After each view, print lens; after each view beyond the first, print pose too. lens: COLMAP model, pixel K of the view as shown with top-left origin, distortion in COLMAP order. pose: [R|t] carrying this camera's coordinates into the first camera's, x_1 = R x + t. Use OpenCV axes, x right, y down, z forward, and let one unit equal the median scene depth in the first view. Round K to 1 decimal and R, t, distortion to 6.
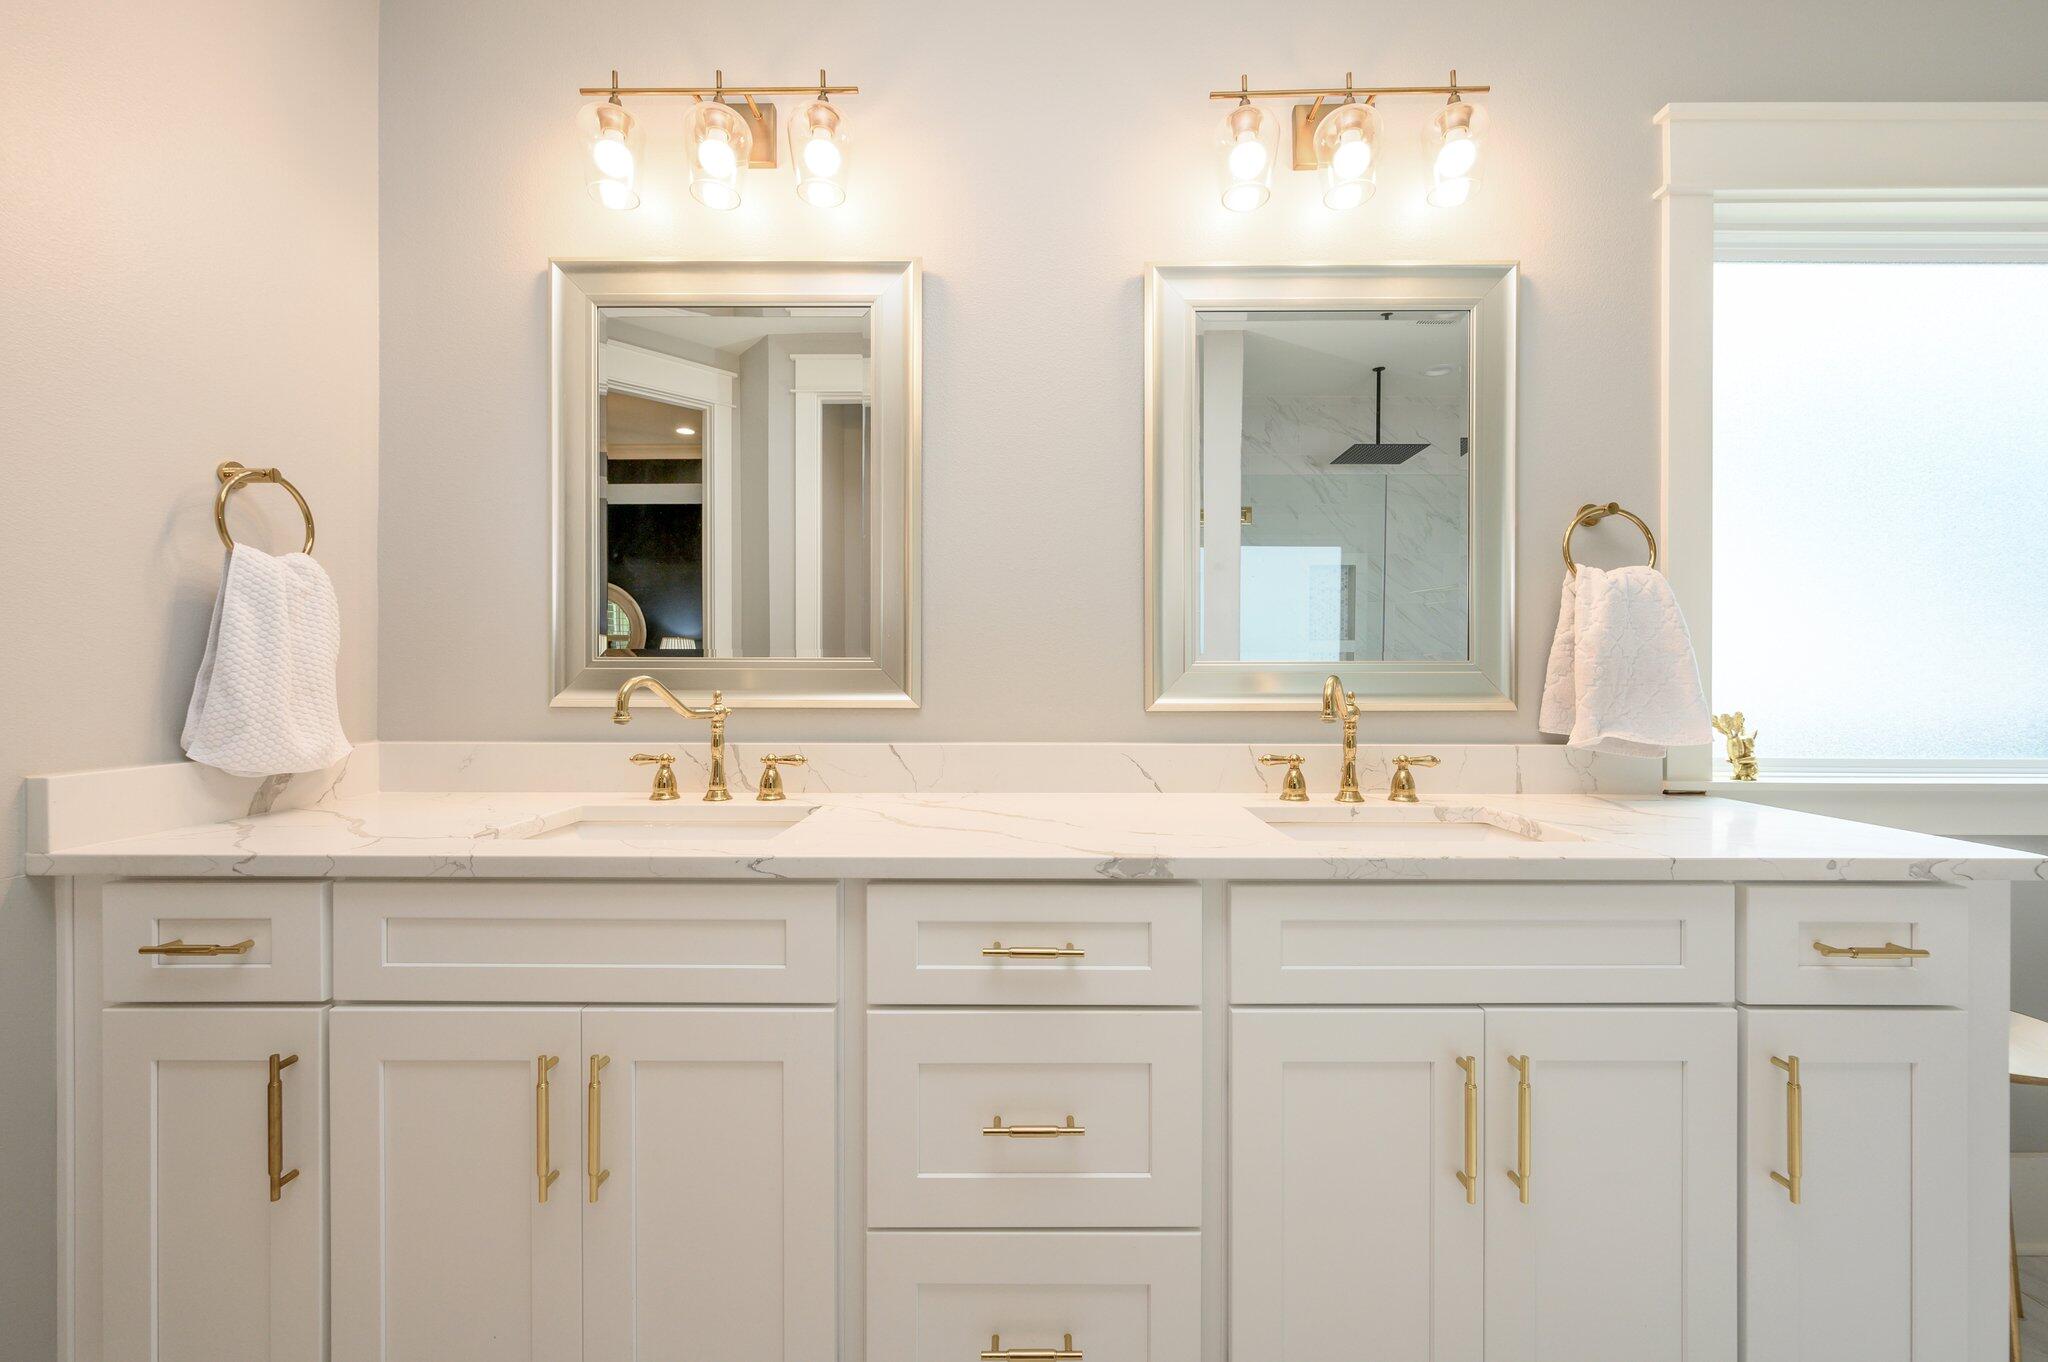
lens RADIAL K [[822.6, 0, 1024.6], [0, 822.6, 673.5], [0, 0, 1]] dist [0.001075, 0.000755]
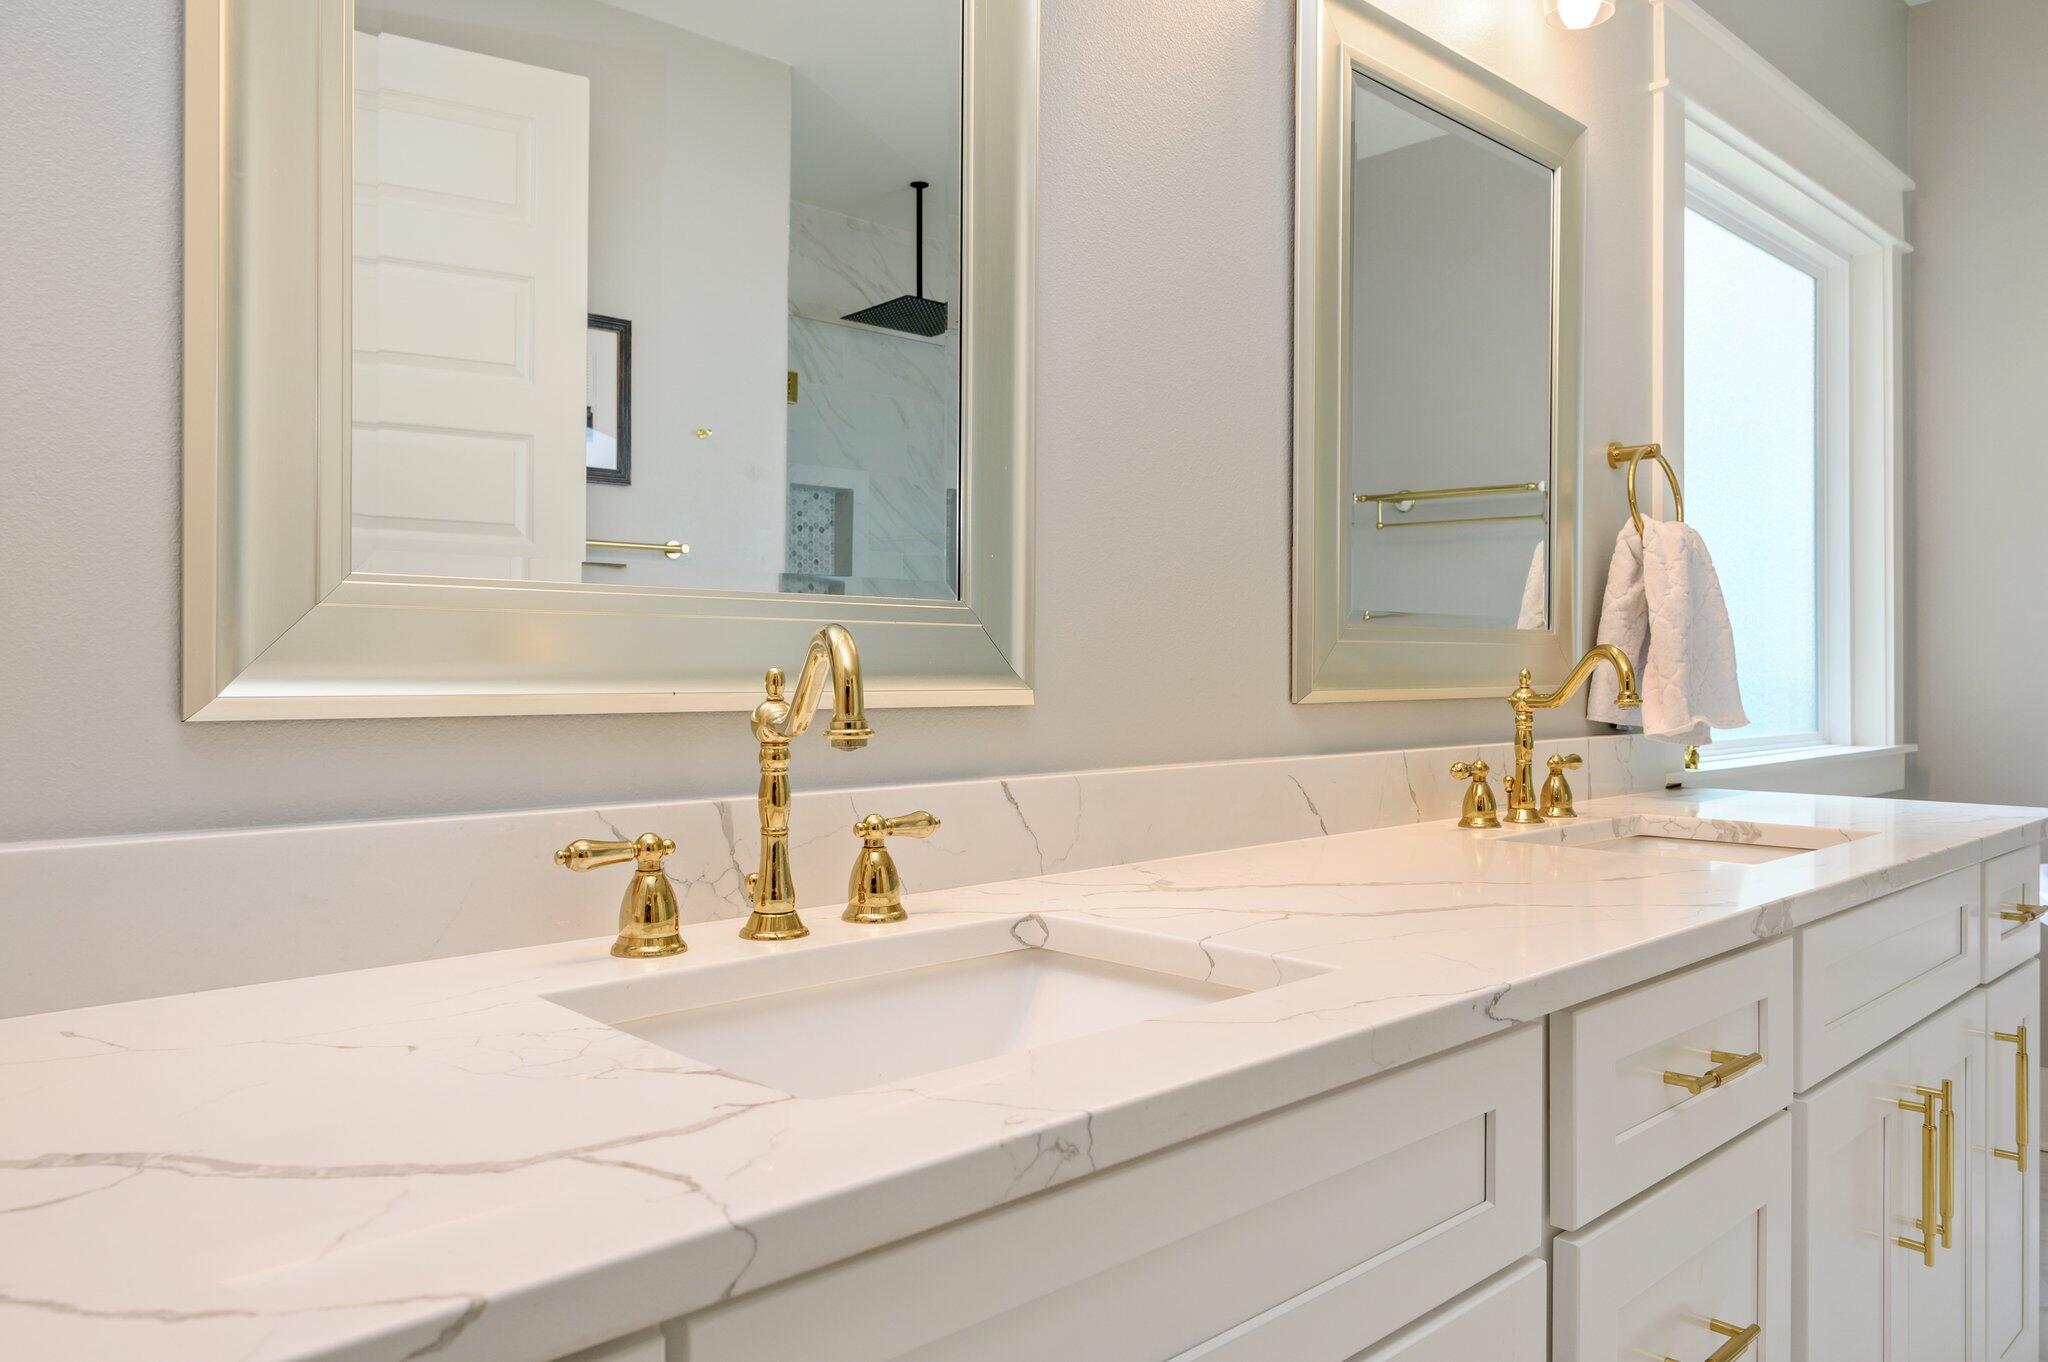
lens RADIAL K [[1430.3, 0, 1023.5], [0, 1430.3, 678.6], [0, 0, 1]] dist [-0.010574, -0.001667]
pose [[0.726562, -0.005323, 0.687080, -0.765250], [0.002899, 0.999985, 0.004682, 0.023733], [-0.687095, -0.001410, 0.726567, 0.401392]]
